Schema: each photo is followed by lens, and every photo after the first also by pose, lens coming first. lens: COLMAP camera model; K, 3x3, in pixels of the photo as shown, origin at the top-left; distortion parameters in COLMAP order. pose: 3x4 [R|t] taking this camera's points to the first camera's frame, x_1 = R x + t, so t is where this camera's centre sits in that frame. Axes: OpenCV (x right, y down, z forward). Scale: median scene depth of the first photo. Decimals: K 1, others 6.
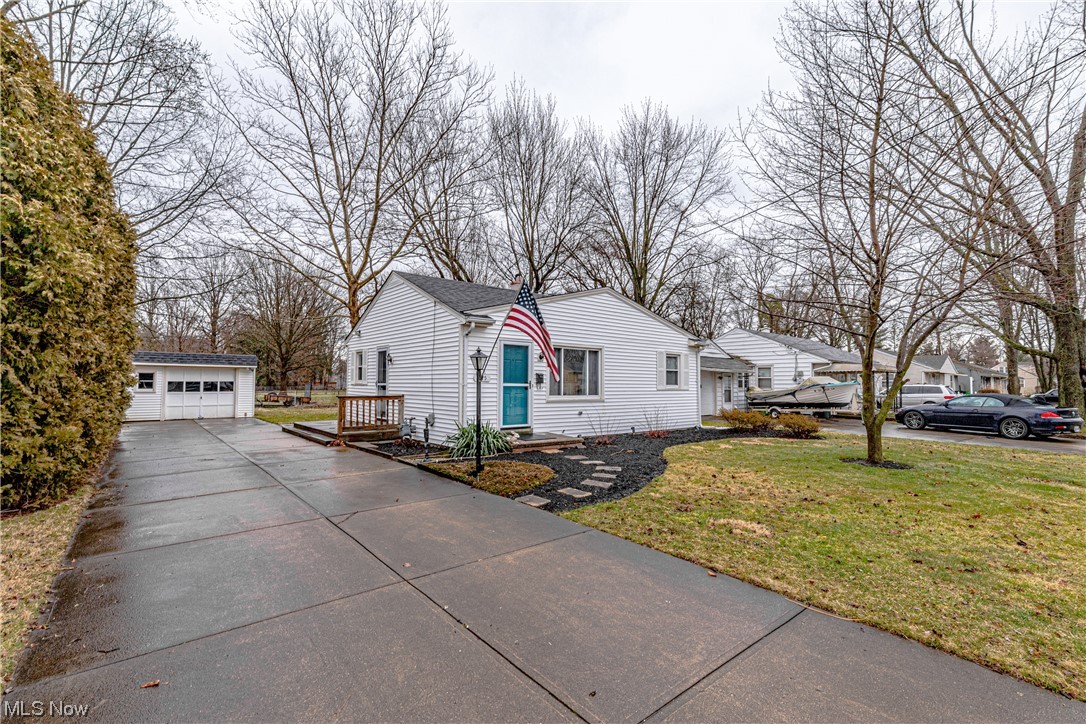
lens RADIAL K [[475.1, 0, 549.1], [0, 475.1, 366.7], [0, 0, 1]] dist [0.001759, 0.000109]
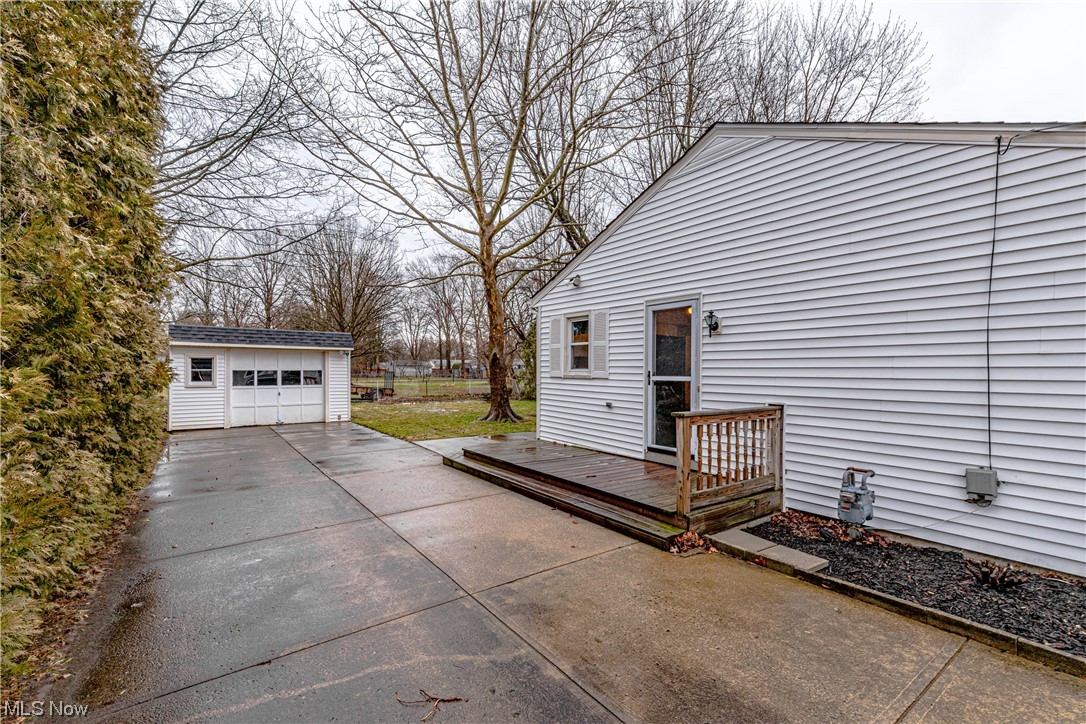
lens RADIAL K [[475.1, 0, 549.0], [0, 475.1, 369.3], [0, 0, 1]] dist [0.001759, 0.000109]
pose [[0.997079, -0.001877, -0.076350, -0.309089], [0.004431, 0.999436, 0.033289, 0.009059], [0.076244, -0.033530, 0.996525, 0.369675]]
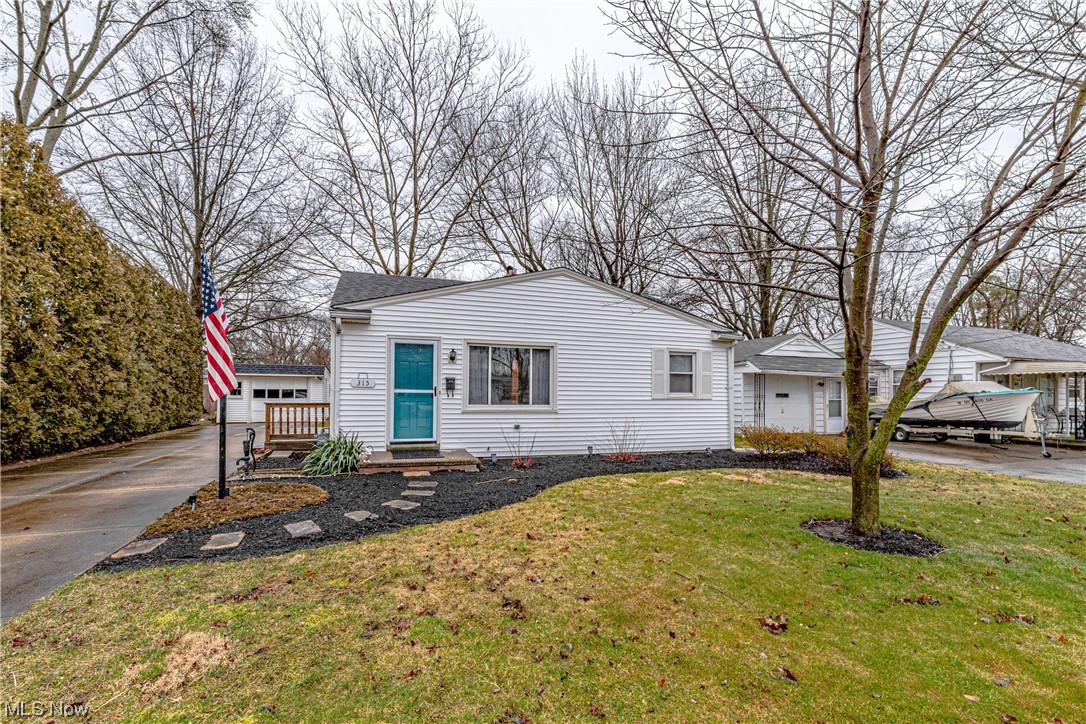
lens RADIAL K [[475.1, 0, 537.7], [0, 475.1, 383.1], [0, 0, 1]] dist [0.001759, 0.000109]
pose [[0.937283, -0.005064, -0.348532, 0.245062], [0.010208, 0.999864, 0.012925, 0.008795], [0.348420, -0.015673, 0.937208, 0.167223]]
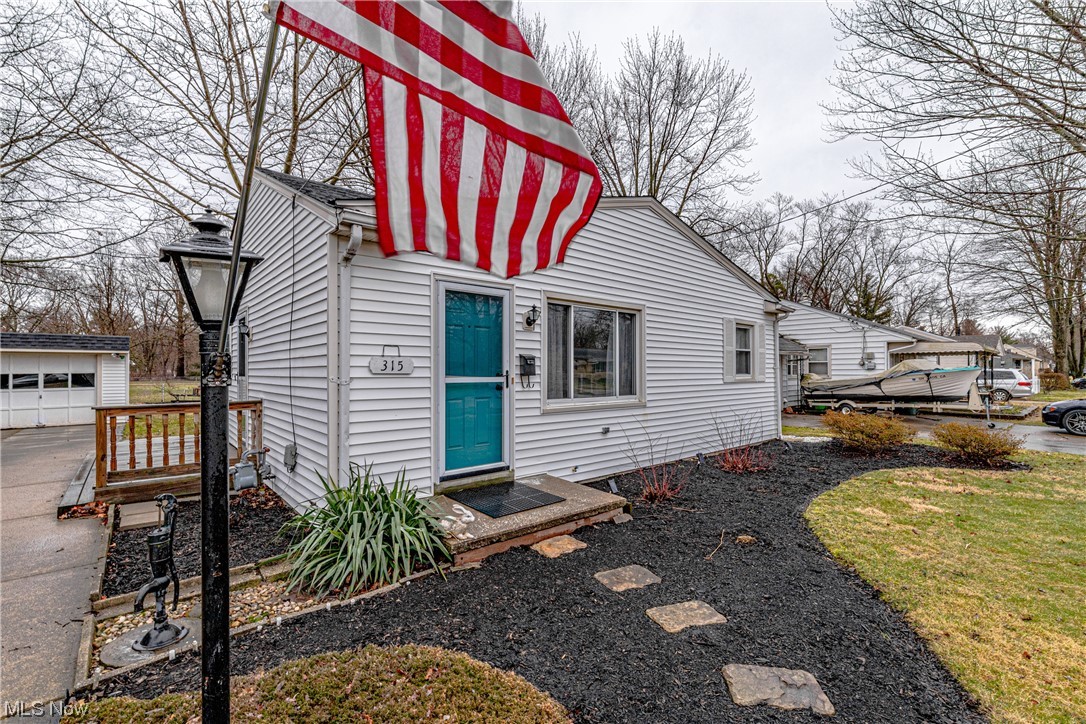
lens RADIAL K [[475.1, 0, 548.8], [0, 475.1, 359.1], [0, 0, 1]] dist [0.001759, 0.000109]
pose [[0.999754, -0.007992, 0.020678, -0.004917], [0.007735, 0.999892, 0.012473, 0.007415], [-0.020775, -0.012310, 0.999708, 0.308727]]
